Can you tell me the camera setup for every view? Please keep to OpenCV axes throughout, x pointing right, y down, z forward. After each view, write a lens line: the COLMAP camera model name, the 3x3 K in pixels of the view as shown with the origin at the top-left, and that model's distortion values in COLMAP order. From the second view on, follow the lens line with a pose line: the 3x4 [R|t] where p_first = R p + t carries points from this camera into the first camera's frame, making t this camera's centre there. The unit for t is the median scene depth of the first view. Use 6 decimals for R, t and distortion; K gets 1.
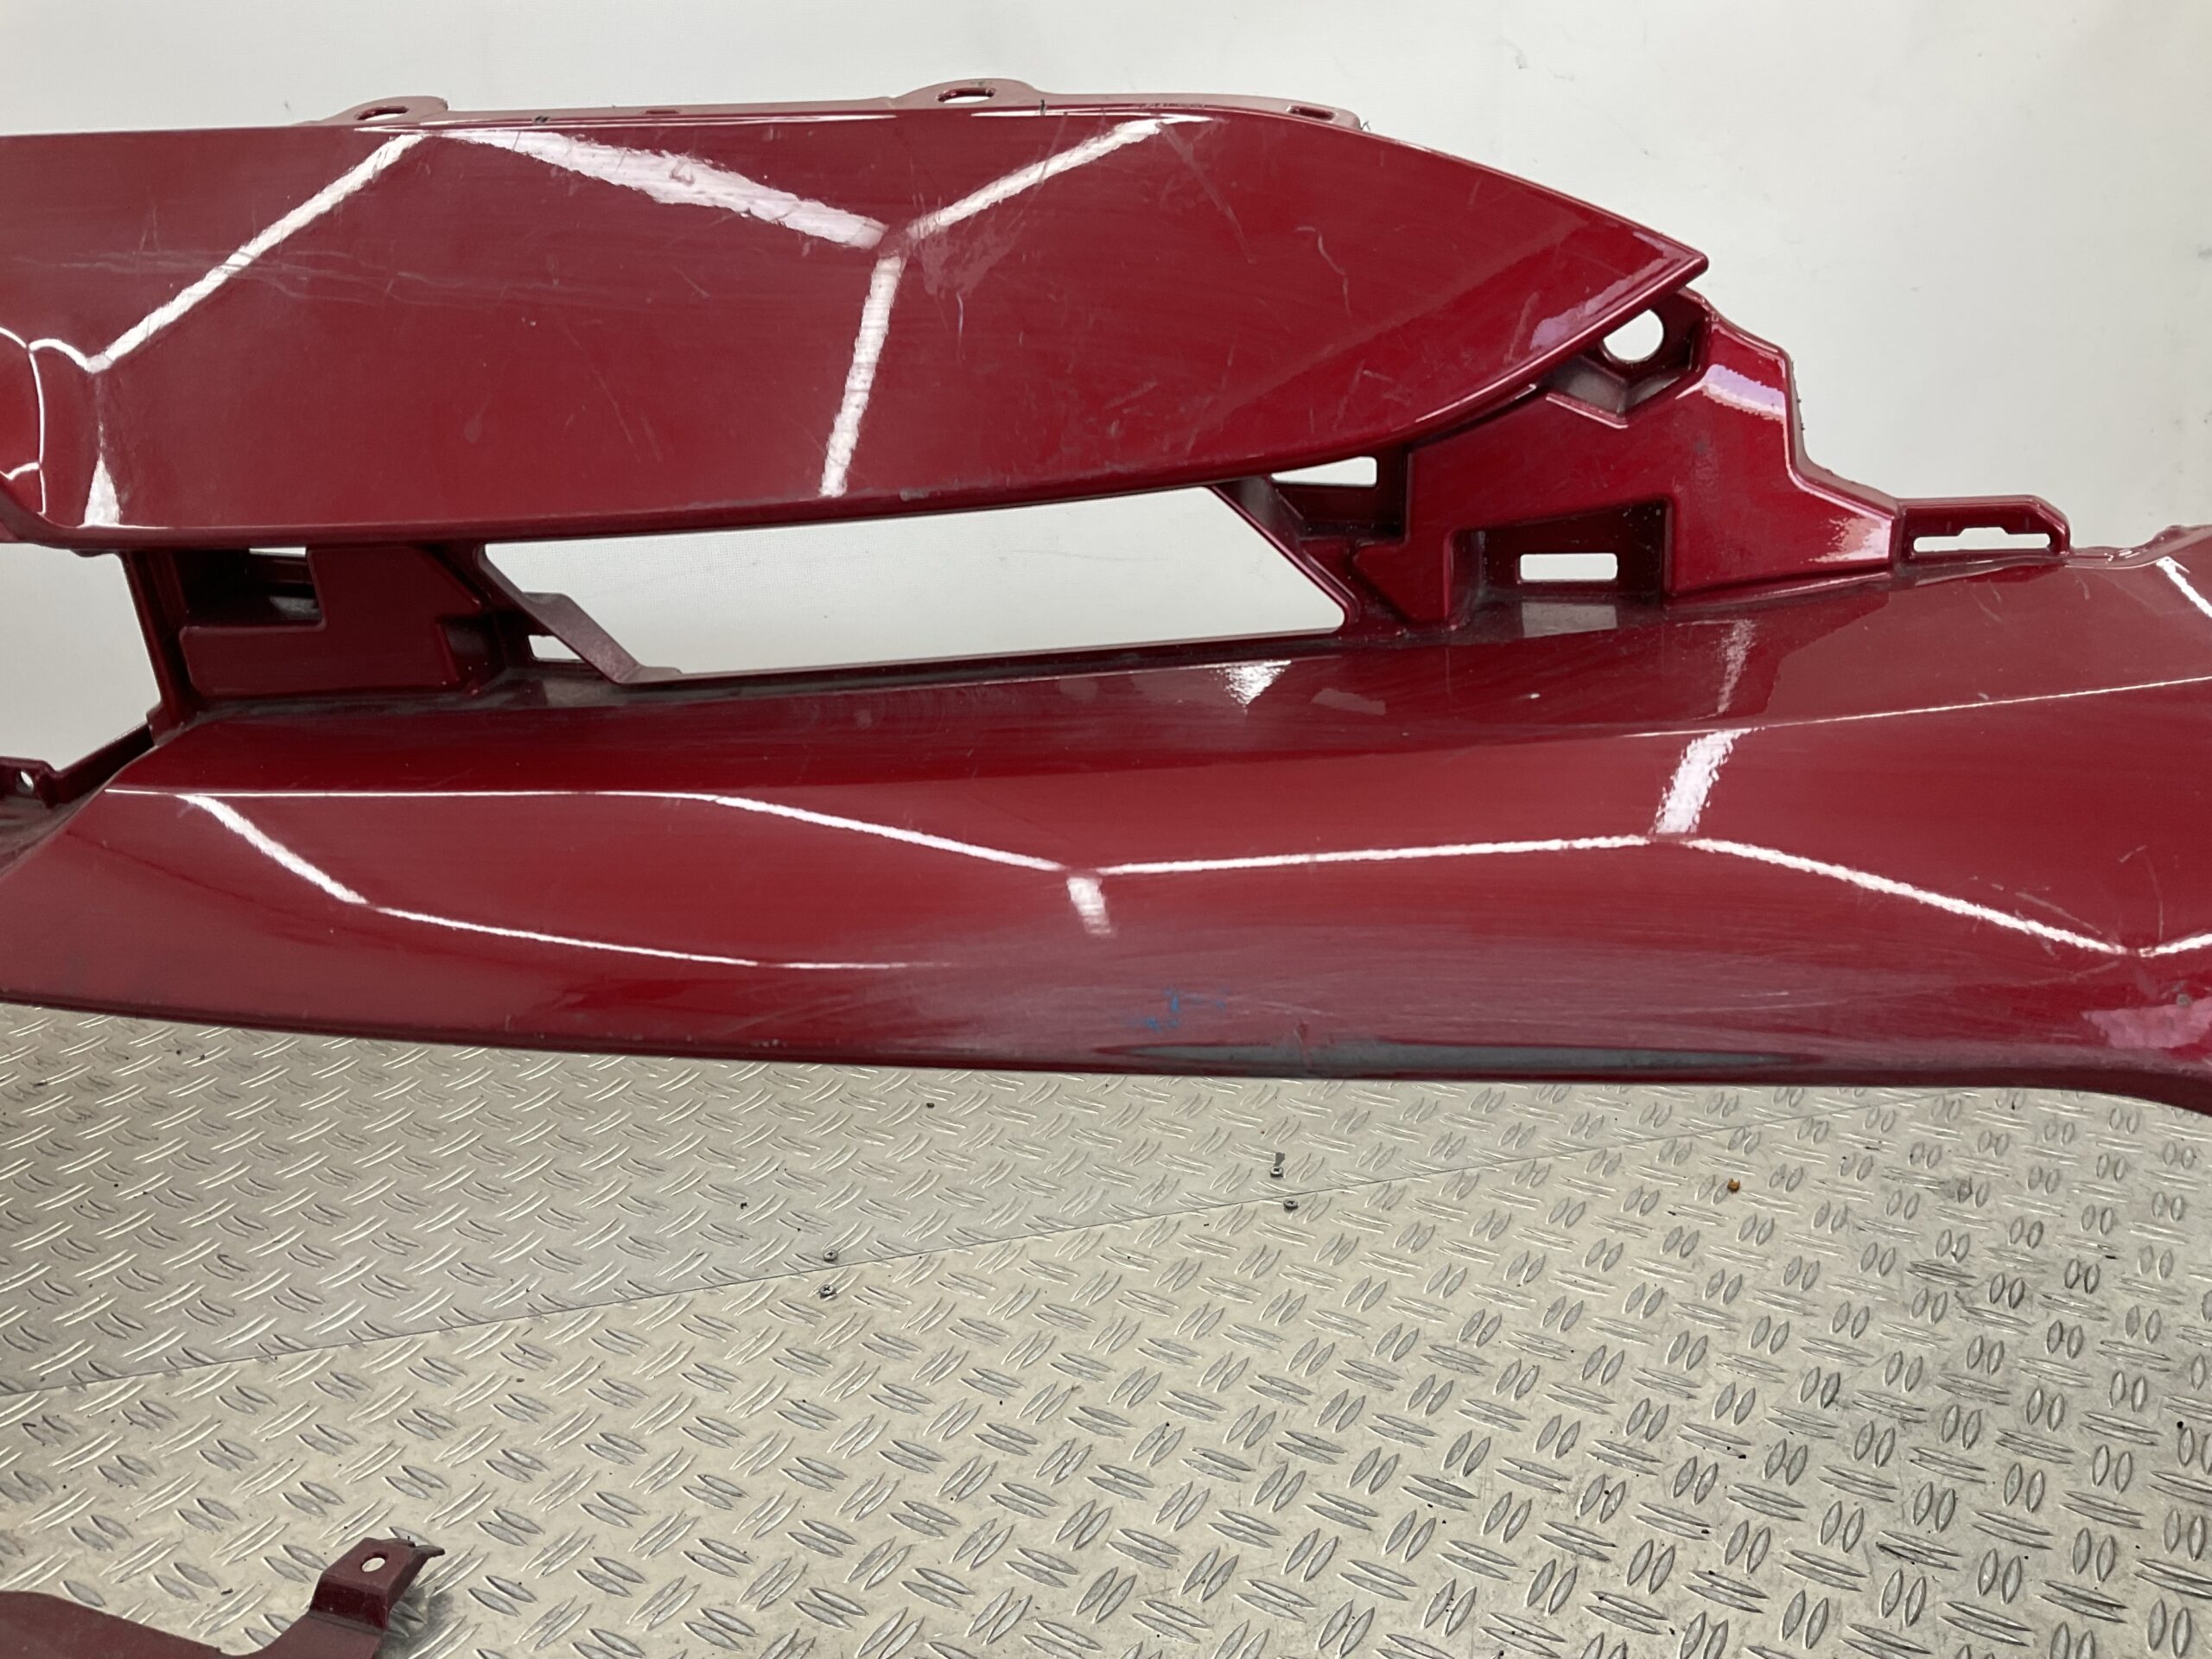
lens RADIAL K [[1844.5, 0, 1079.9], [0, 1844.5, 819.5], [0, 0, 1]] dist [0.055938, -0.095773]
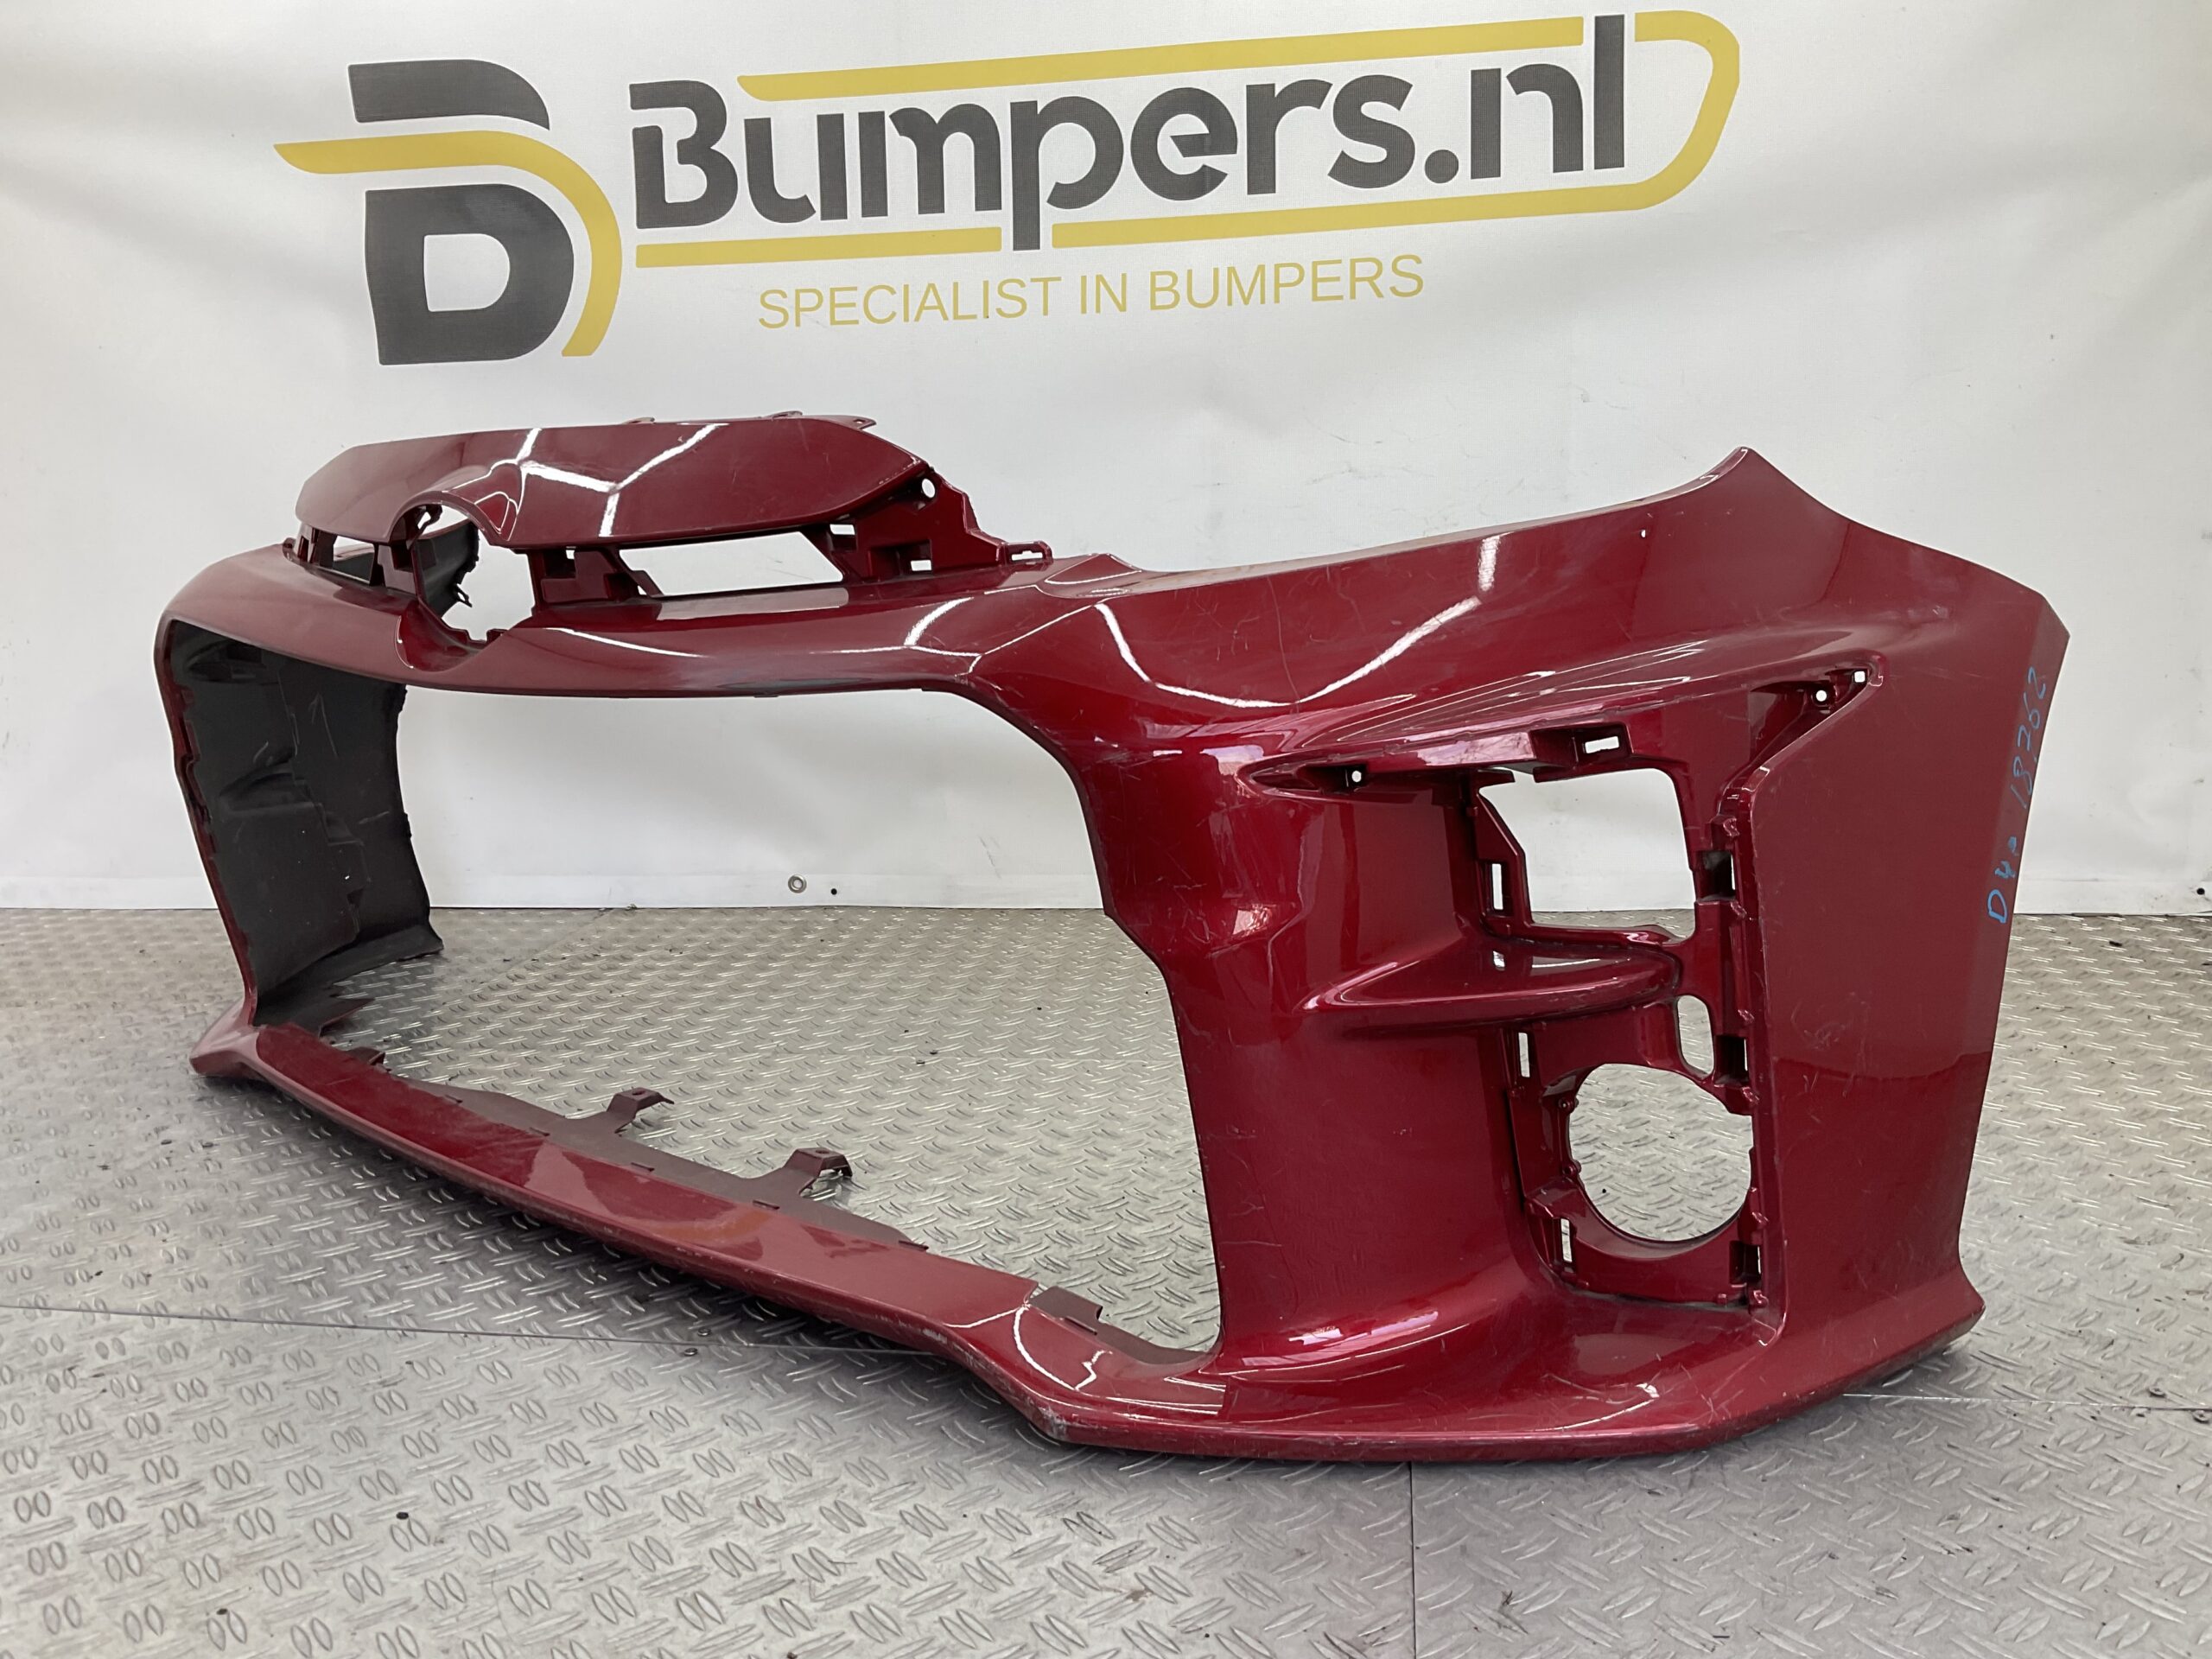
lens RADIAL K [[1844.5, 0, 1092.3], [0, 1844.5, 828.5], [0, 0, 1]] dist [0.055938, -0.095773]
pose [[0.929907, 0.072998, -0.360476, 0.799006], [-0.129835, 0.982159, -0.136038, 0.318530], [0.344115, 0.173305, 0.922795, -0.771846]]
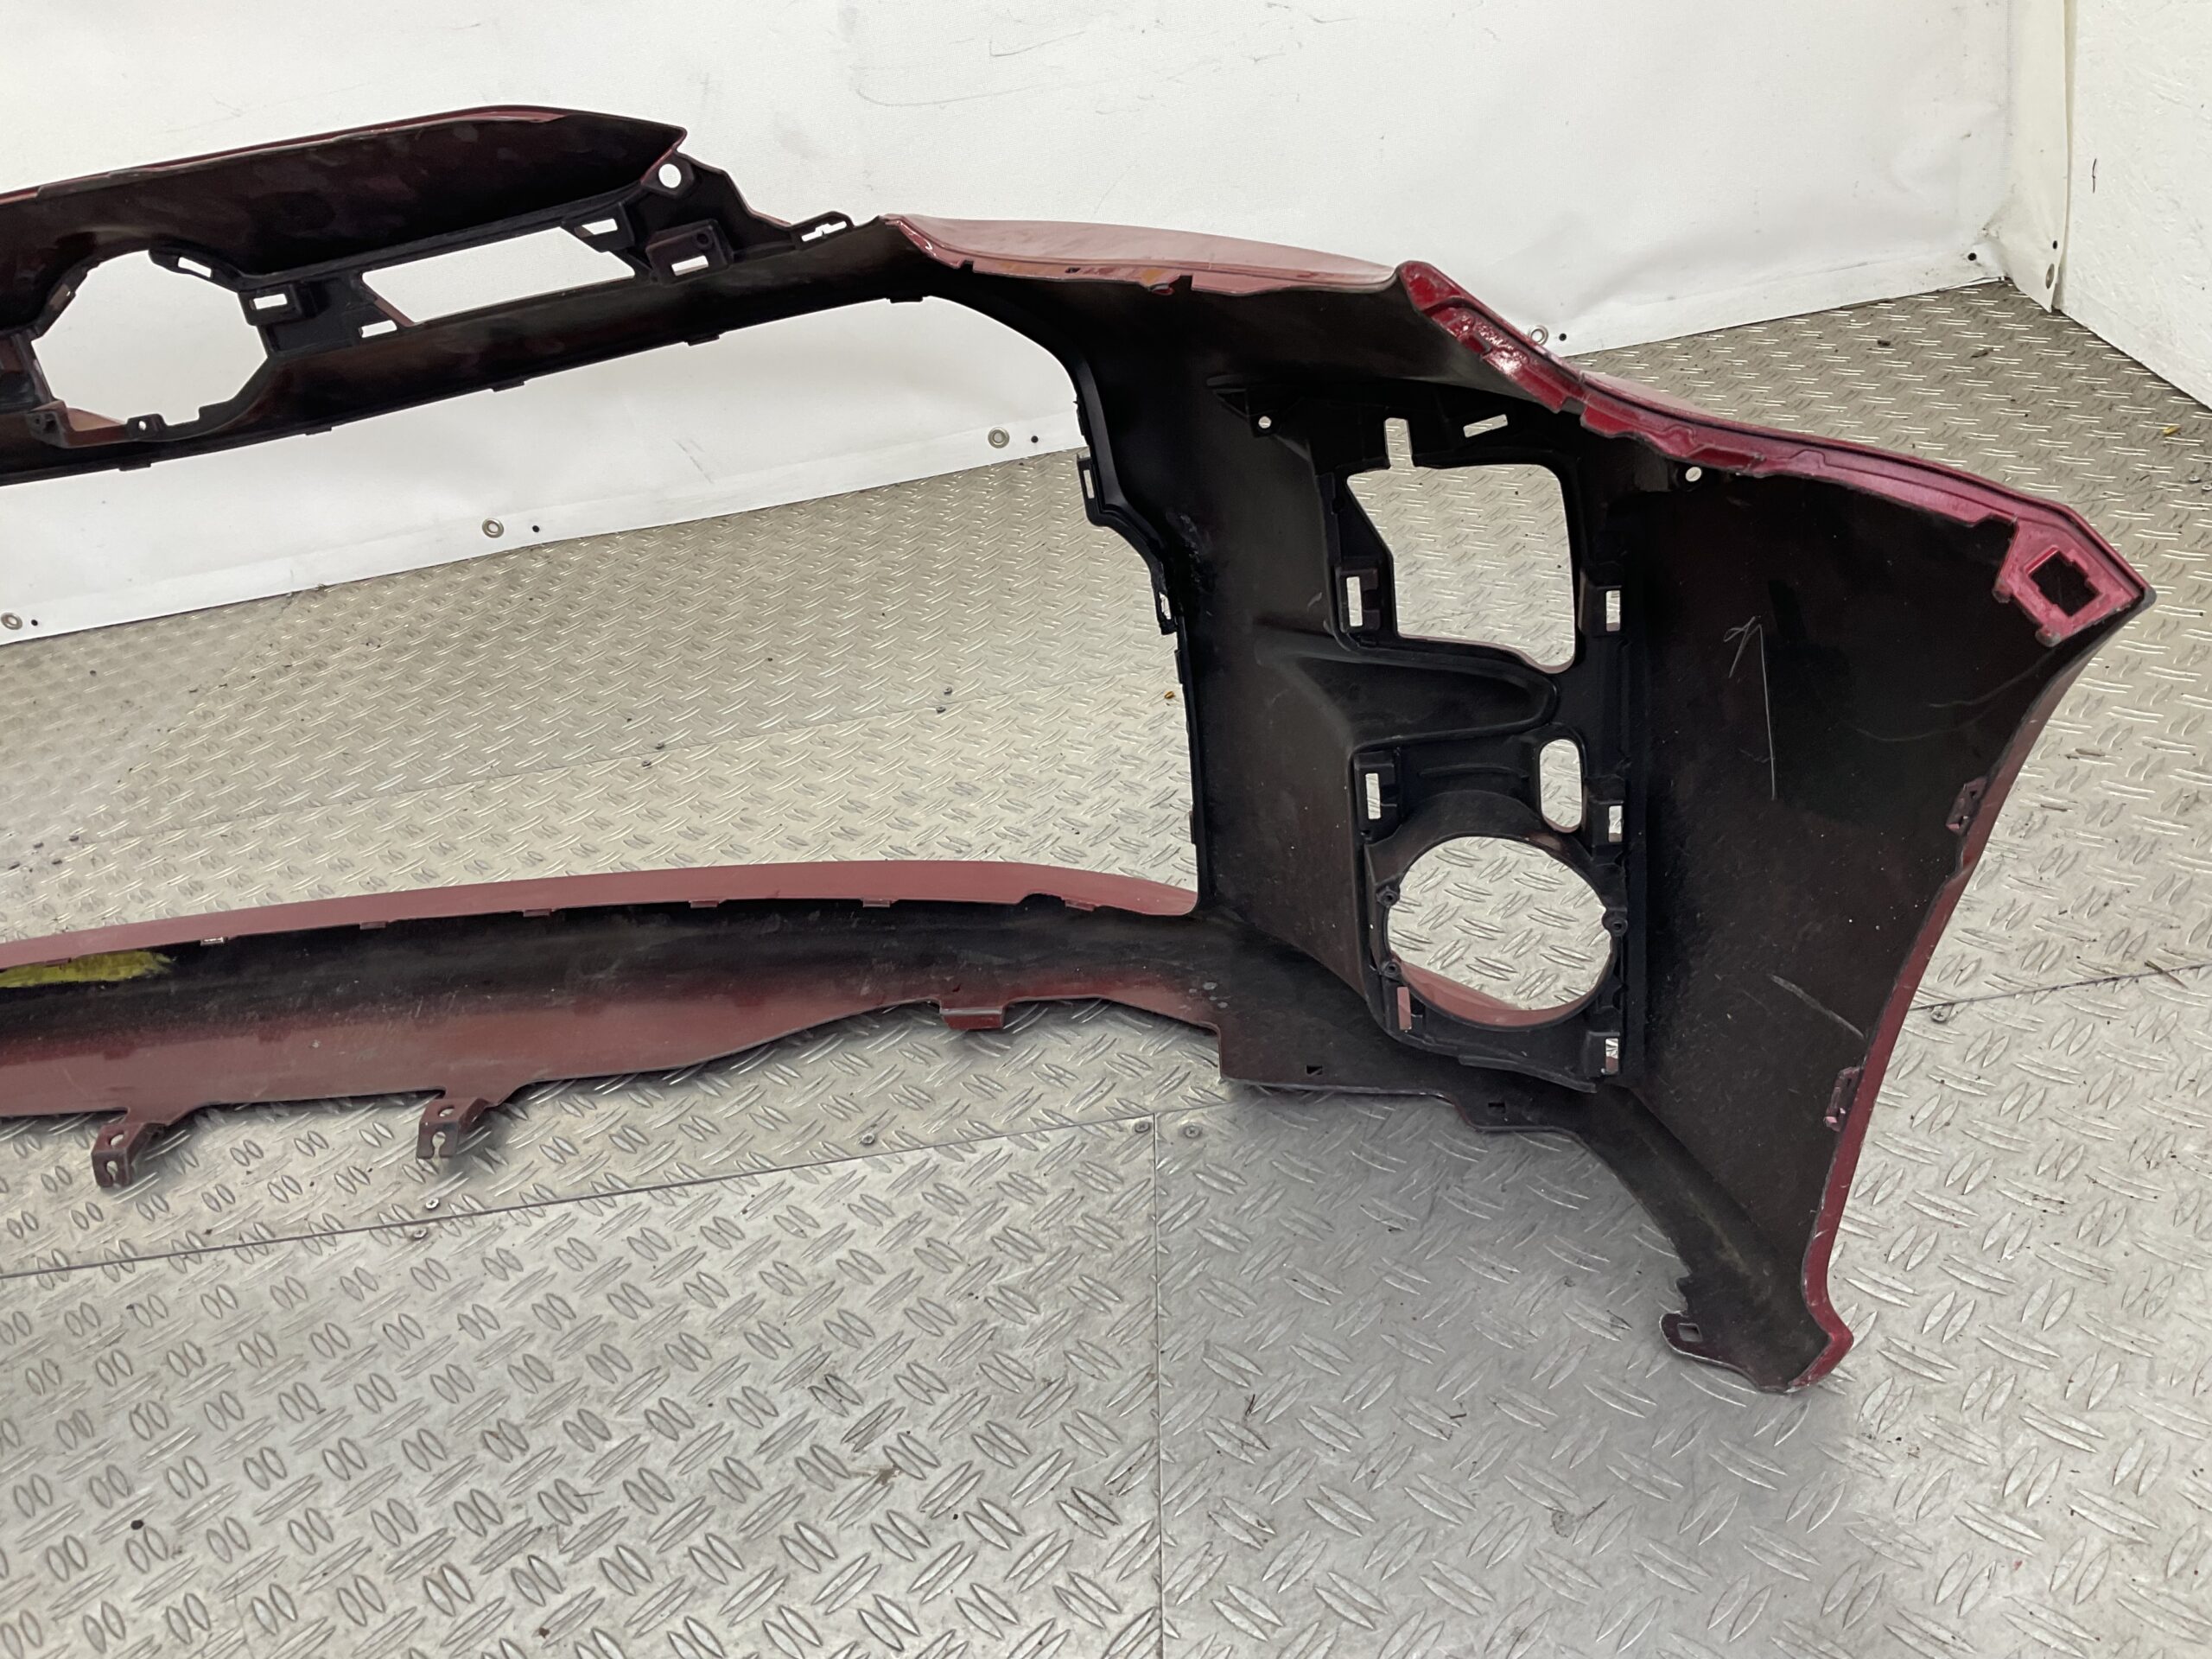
lens RADIAL K [[1844.5, 0, 1092.0], [0, 1844.5, 841.7], [0, 0, 1]] dist [0.055938, -0.095773]
pose [[0.959574, -0.009292, -0.281303, 0.886551], [0.066664, 0.978520, 0.195078, 0.035177], [0.273448, -0.205944, 0.939581, -0.566172]]
